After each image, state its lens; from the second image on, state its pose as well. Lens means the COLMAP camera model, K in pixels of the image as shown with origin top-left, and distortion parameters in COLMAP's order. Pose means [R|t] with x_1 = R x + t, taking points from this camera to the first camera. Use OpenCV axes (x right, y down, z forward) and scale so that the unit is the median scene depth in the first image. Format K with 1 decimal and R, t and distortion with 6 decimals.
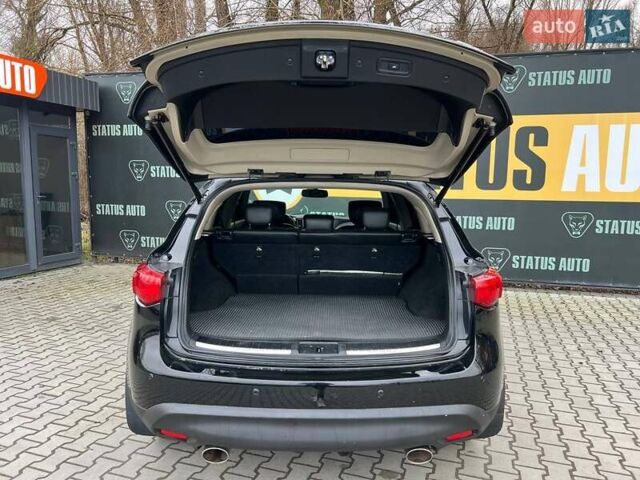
lens RADIAL K [[440.9, 0, 316.6], [0, 440.9, 235.8], [0, 0, 1]] dist [0.014476, -0.009713]
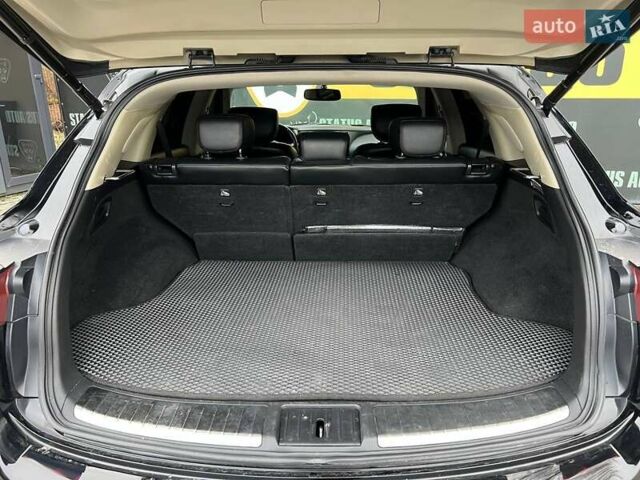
lens RADIAL K [[479.3, 0, 322.0], [0, 479.3, 238.3], [0, 0, 1]] dist [0.044799, -0.044452]
pose [[0.999697, -0.014297, -0.020042, 0.015533], [0.017862, 0.981464, 0.190814, -0.037076], [0.016943, -0.191114, 0.981422, 0.399891]]
